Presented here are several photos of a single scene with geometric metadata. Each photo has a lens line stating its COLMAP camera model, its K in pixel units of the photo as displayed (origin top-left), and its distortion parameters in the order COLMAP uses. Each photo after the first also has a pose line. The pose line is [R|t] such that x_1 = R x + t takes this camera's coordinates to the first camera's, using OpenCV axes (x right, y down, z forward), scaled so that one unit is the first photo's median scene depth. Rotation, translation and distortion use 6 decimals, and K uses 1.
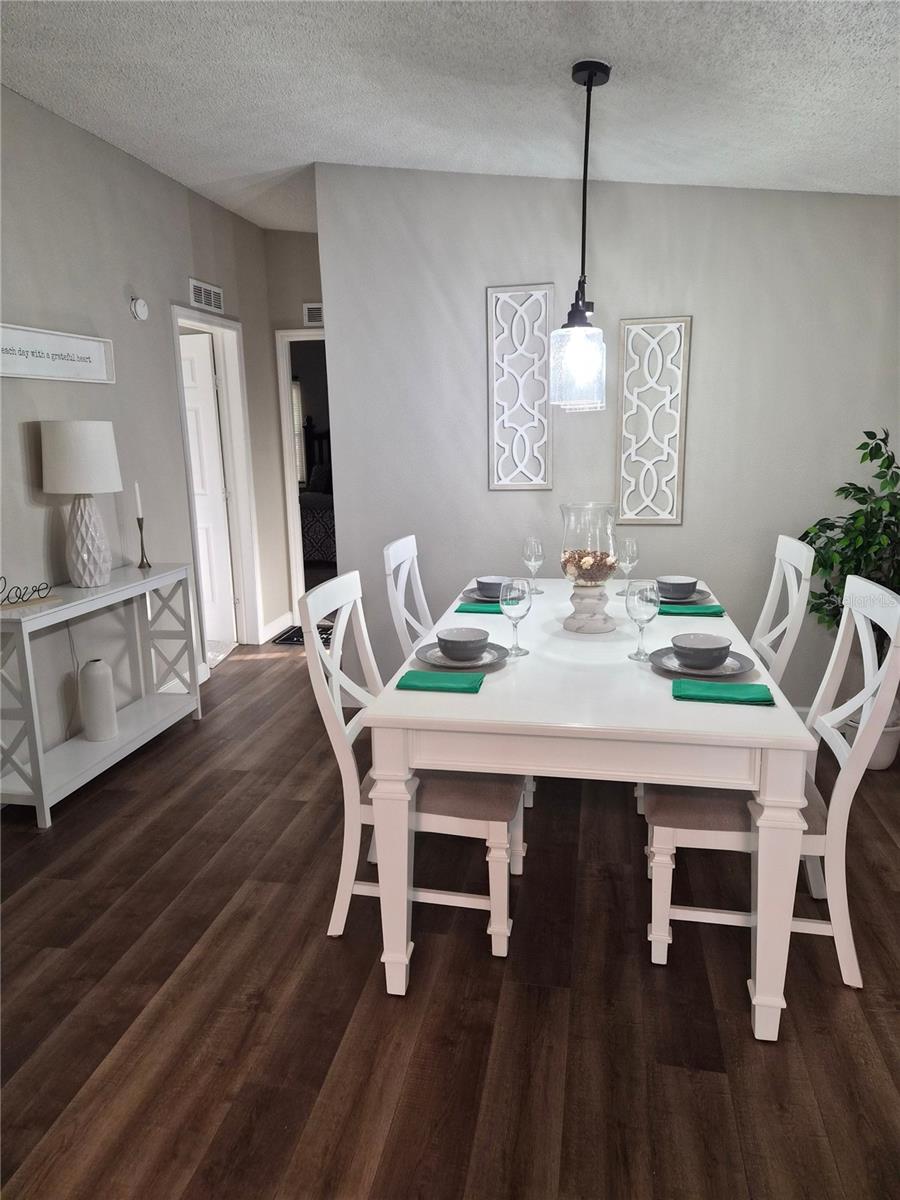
lens RADIAL K [[799.0, 0, 442.0], [0, 799.0, 597.3], [0, 0, 1]] dist [0.069365, -0.053575]
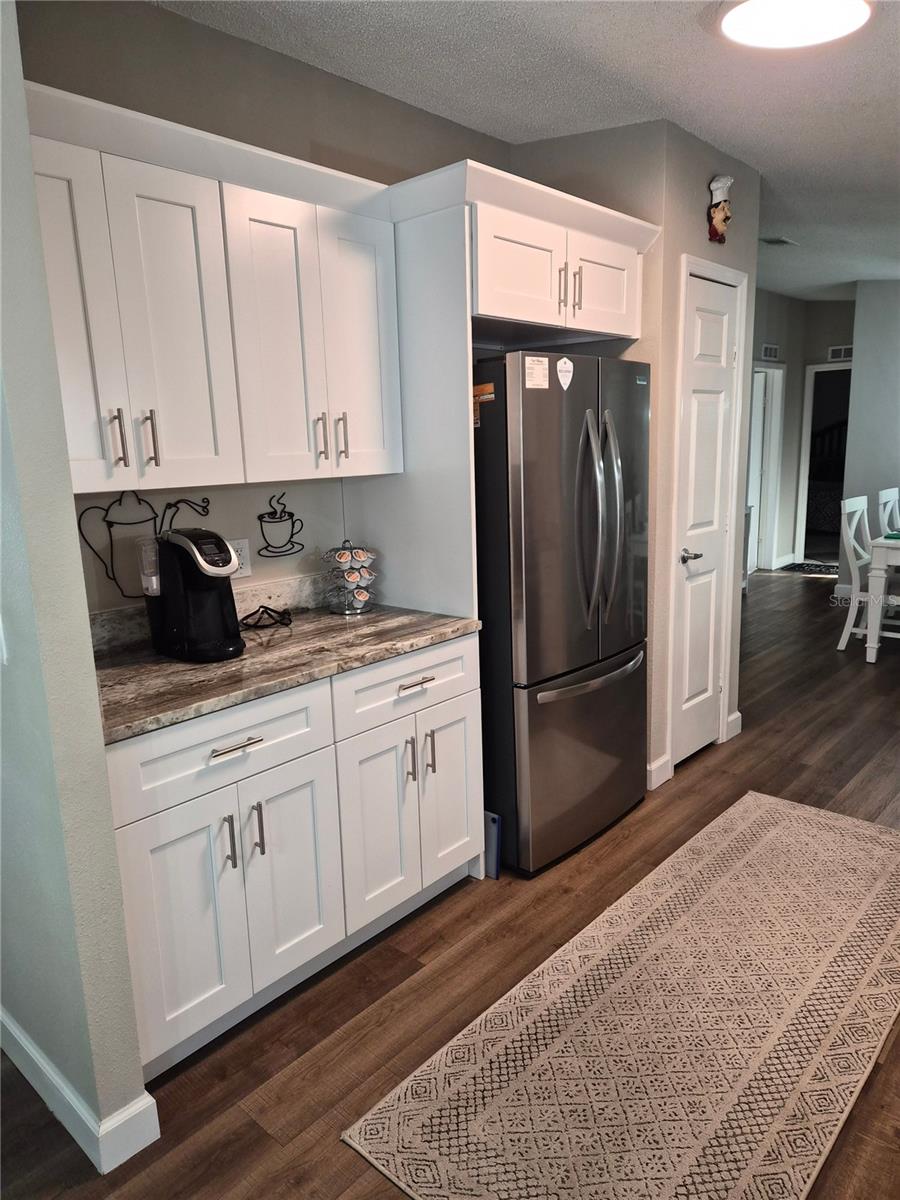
lens RADIAL K [[799.0, 0, 462.8], [0, 799.0, 582.9], [0, 0, 1]] dist [0.069365, -0.053575]
pose [[0.866289, 0.091135, -0.491160, 0.045815], [-0.100070, 0.994947, 0.008114, 0.292463], [0.489418, 0.042121, 0.871031, -1.421026]]
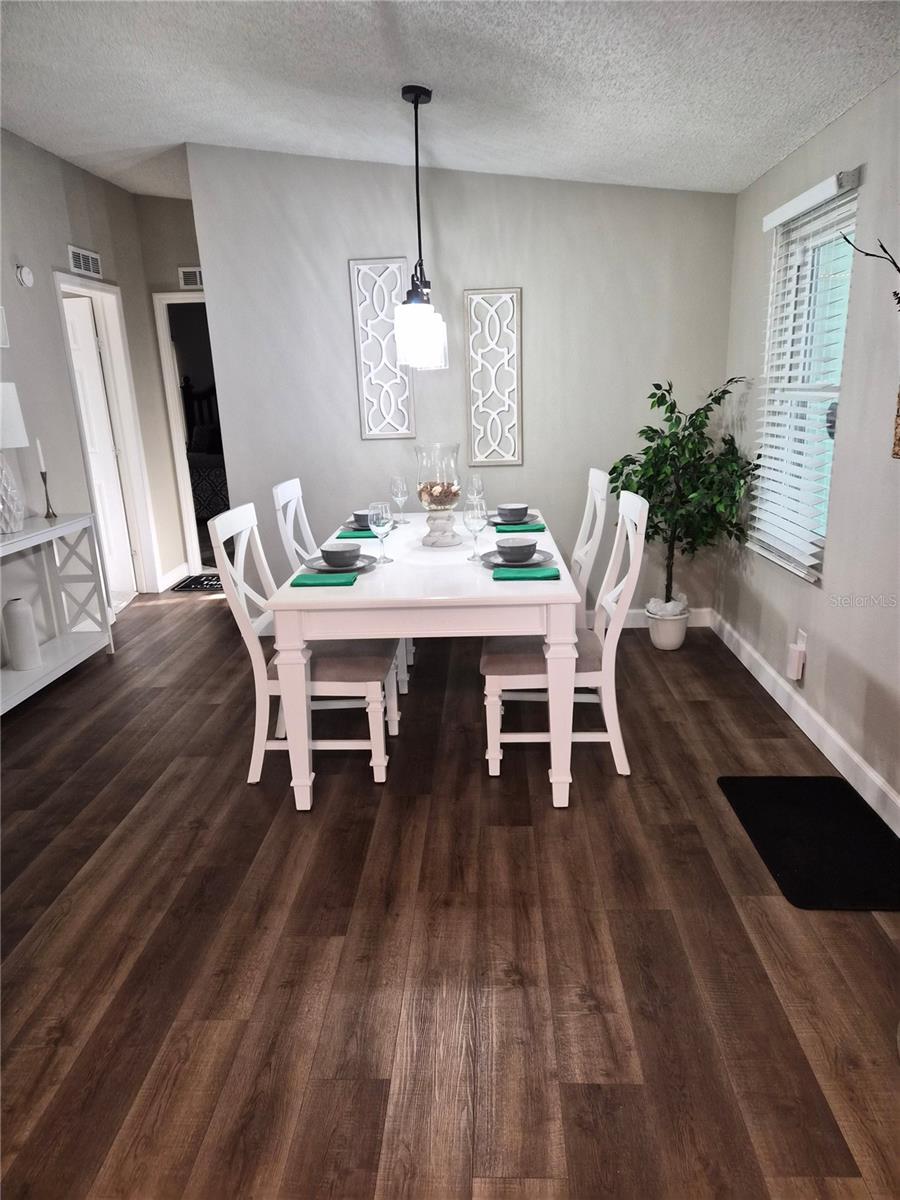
lens RADIAL K [[799.0, 0, 448.1], [0, 799.0, 615.1], [0, 0, 1]] dist [0.069365, -0.053575]
pose [[0.988939, -0.054903, 0.137784, 0.012931], [0.045451, 0.996452, 0.070836, 0.066326], [-0.141184, -0.063791, 0.987926, -0.282409]]
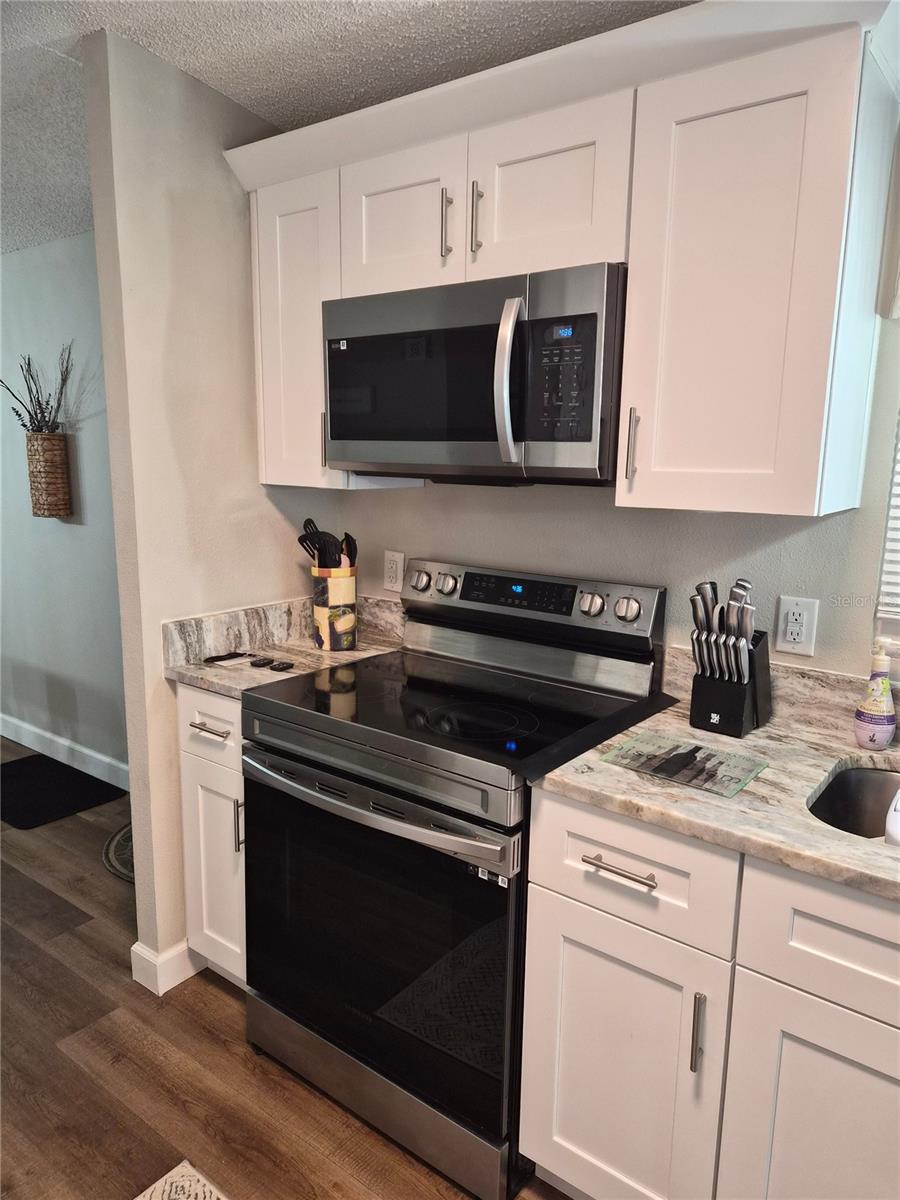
lens RADIAL K [[799.0, 0, 455.8], [0, 799.0, 607.1], [0, 0, 1]] dist [0.069365, -0.053575]
pose [[0.428456, -0.131404, 0.893957, -0.282091], [0.156776, 0.985174, 0.069673, 0.143843], [-0.889858, 0.110299, 0.442705, -0.642670]]
